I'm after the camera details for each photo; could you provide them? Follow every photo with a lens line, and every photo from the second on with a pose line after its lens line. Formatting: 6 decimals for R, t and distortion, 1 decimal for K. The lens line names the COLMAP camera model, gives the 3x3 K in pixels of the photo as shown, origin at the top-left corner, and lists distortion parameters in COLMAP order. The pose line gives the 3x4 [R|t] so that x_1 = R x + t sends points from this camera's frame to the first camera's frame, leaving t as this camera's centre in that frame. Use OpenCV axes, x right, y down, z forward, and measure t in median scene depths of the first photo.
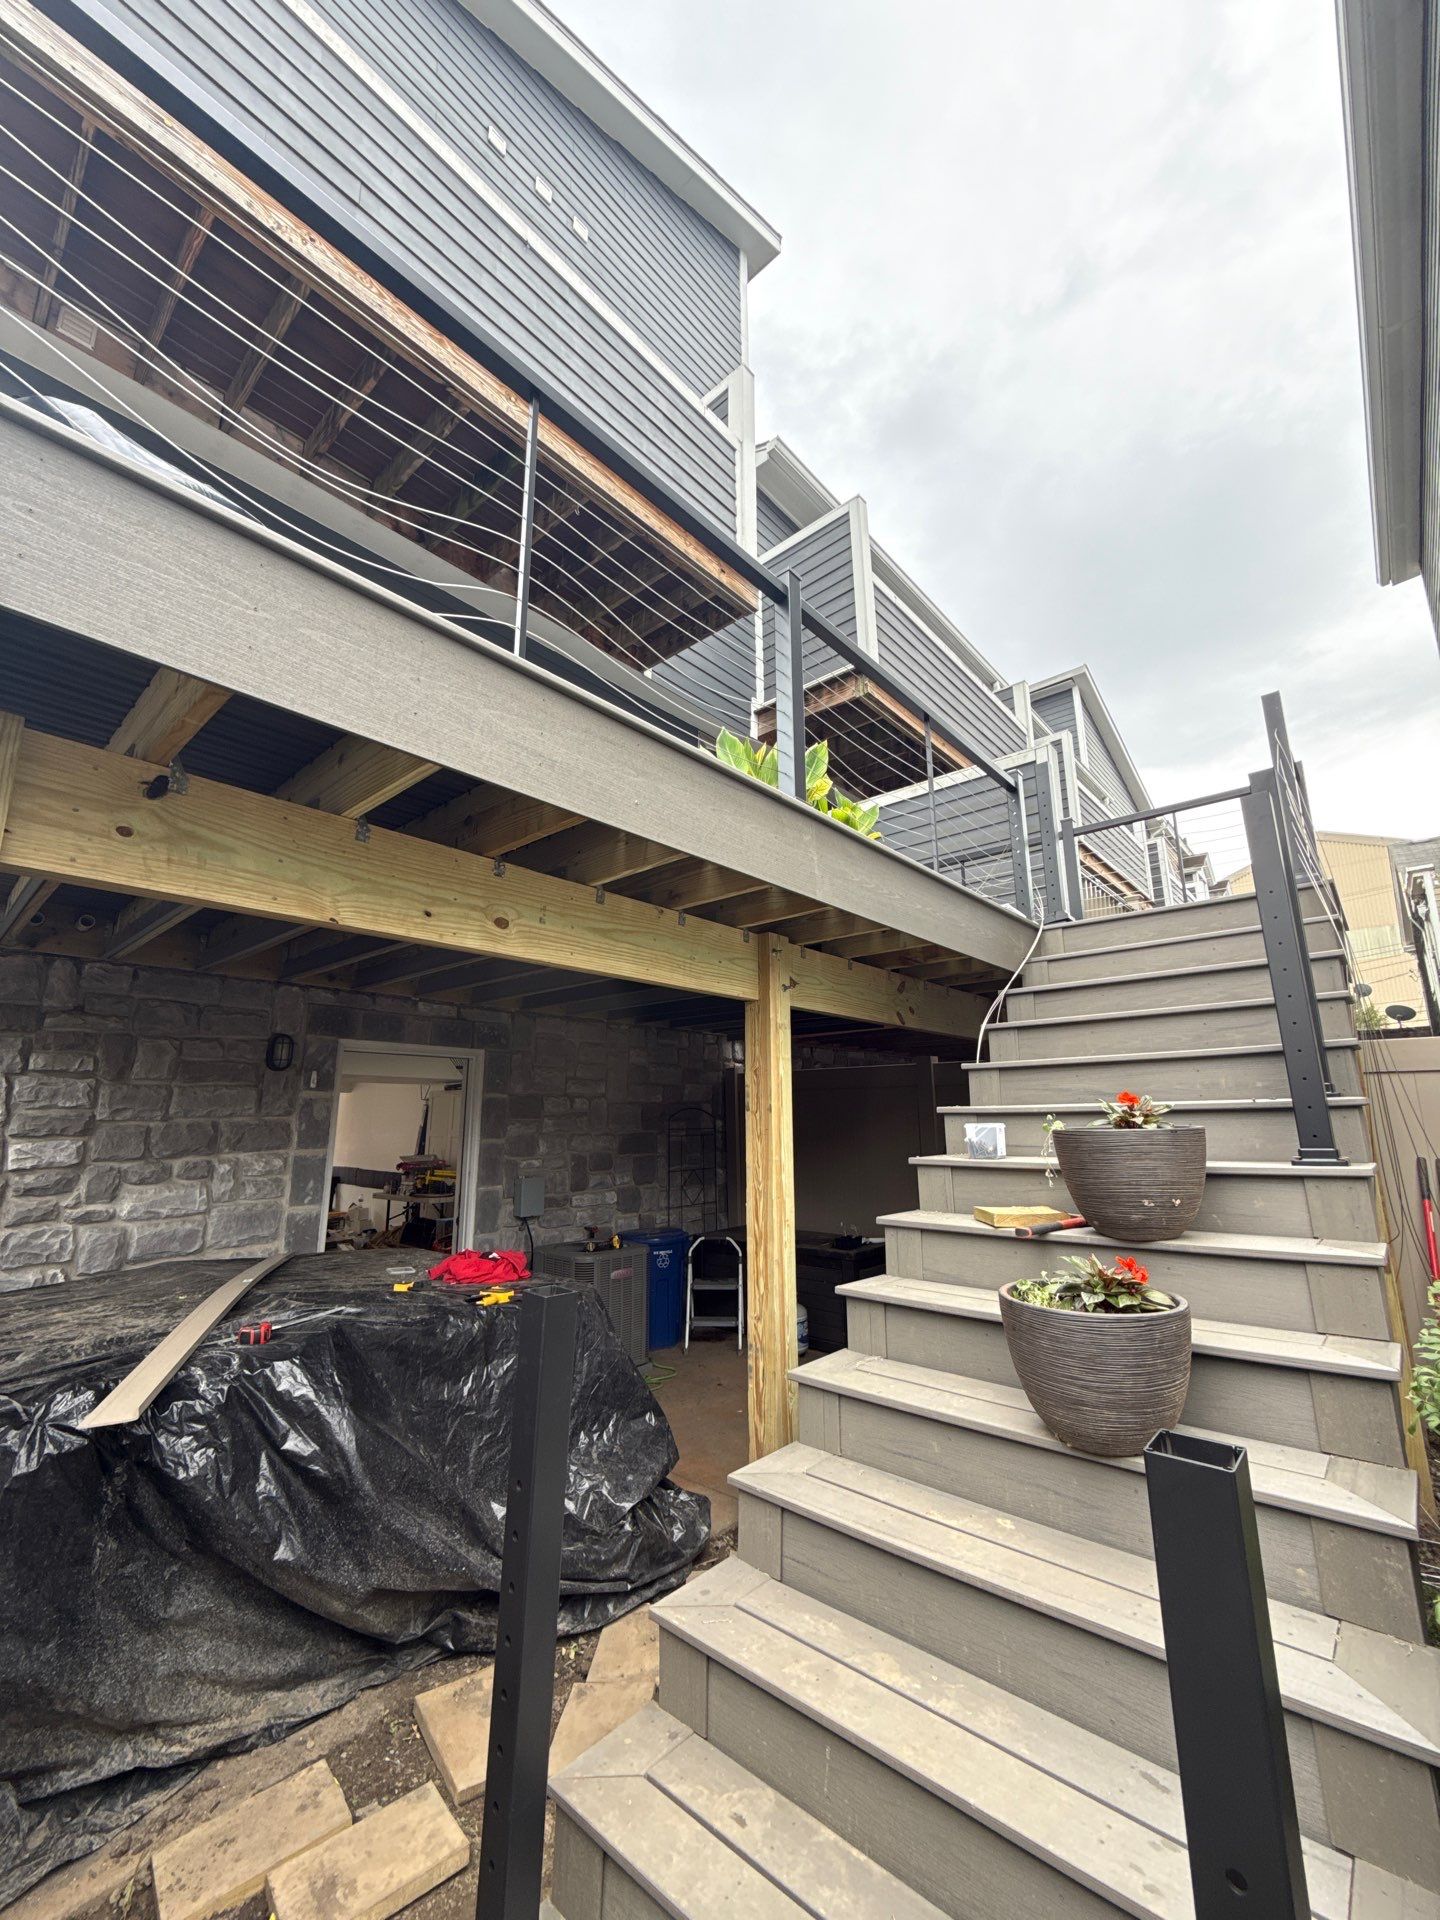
lens RADIAL K [[762.3, 0, 720.2], [0, 762.3, 962.7], [0, 0, 1]] dist [-0.000117, -0.000241]
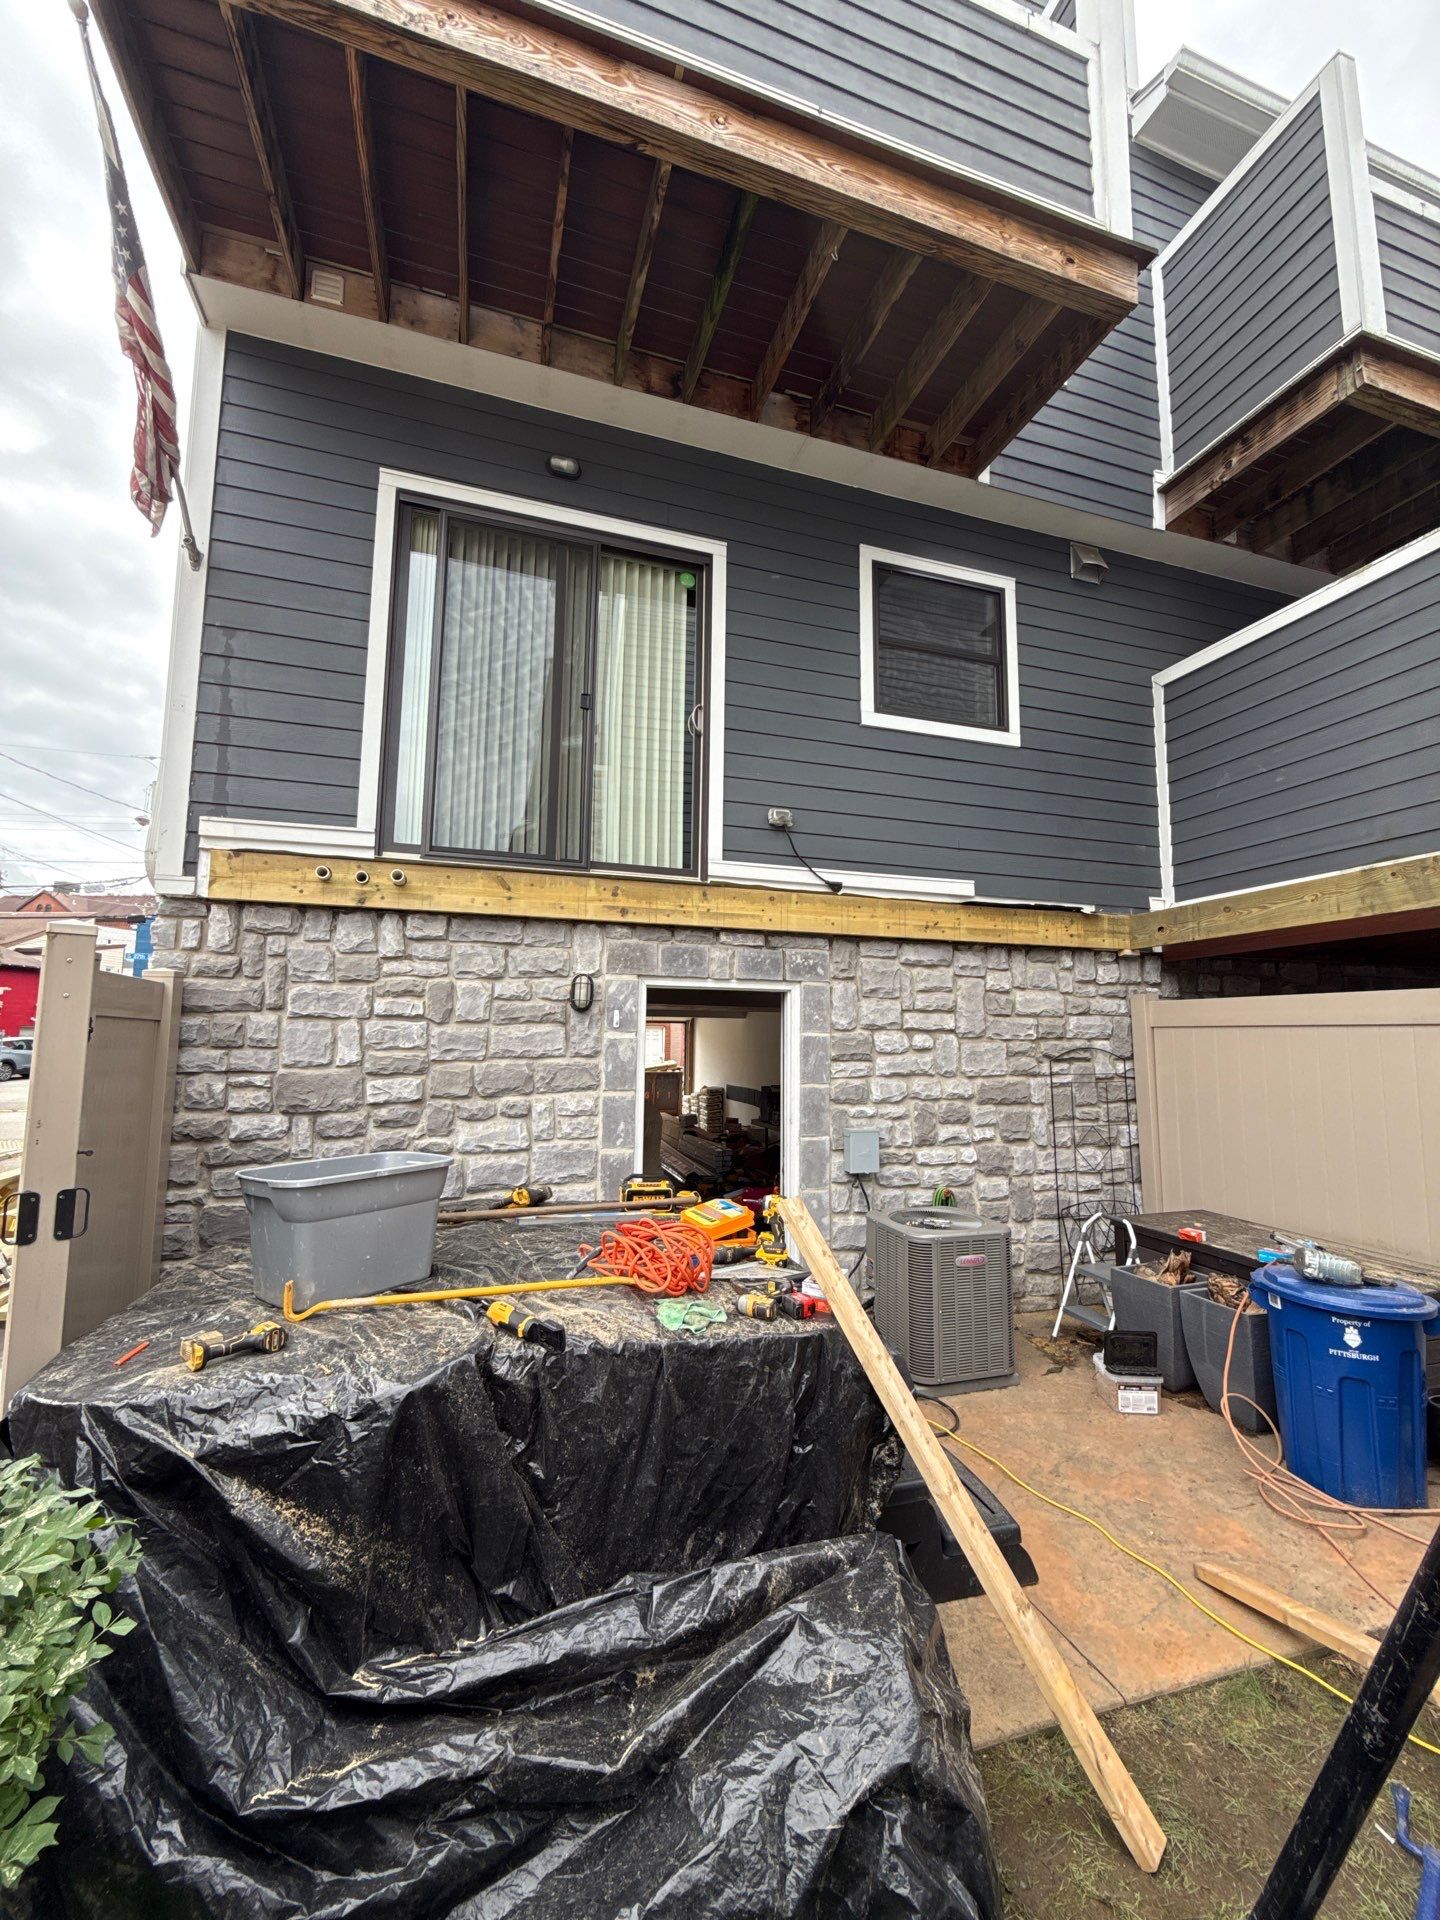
lens RADIAL K [[762.3, 0, 720.1], [0, 762.3, 961.5], [0, 0, 1]] dist [-0.000117, -0.000241]
pose [[0.857586, -0.036187, -0.513067, 0.072528], [0.089710, 0.992755, 0.079930, 0.015675], [0.506457, -0.114574, 0.854619, 0.246689]]
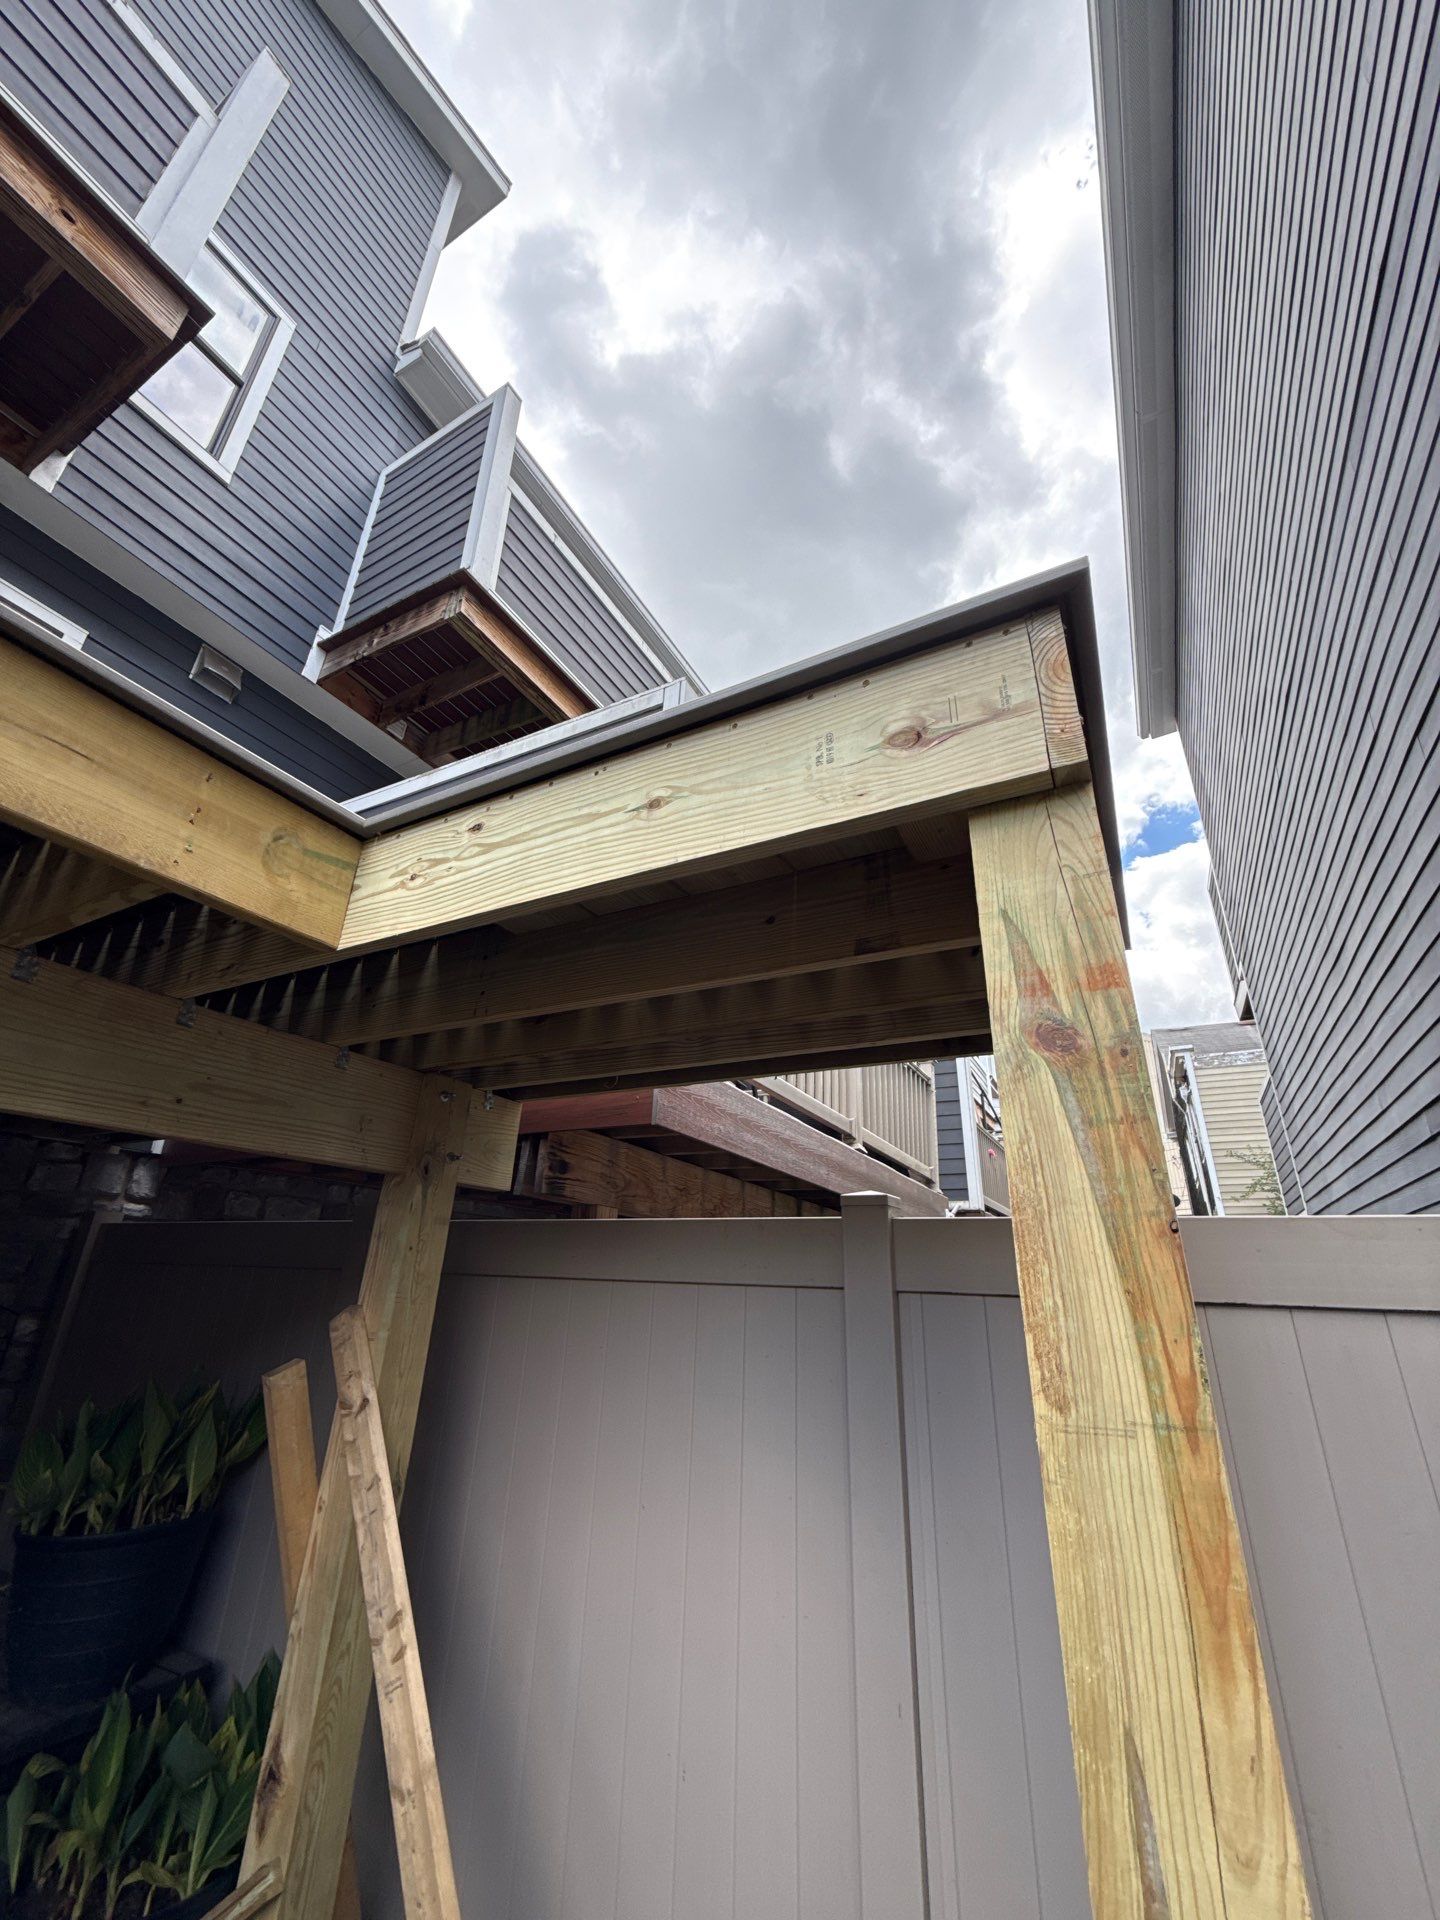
lens RADIAL K [[762.3, 0, 718.1], [0, 762.3, 960.8], [0, 0, 1]] dist [-0.000117, -0.000241]
pose [[0.973611, 0.122231, 0.192720, 0.478377], [-0.082161, 0.975583, -0.203685, 0.066099], [-0.212911, 0.182476, 0.959881, 0.592129]]
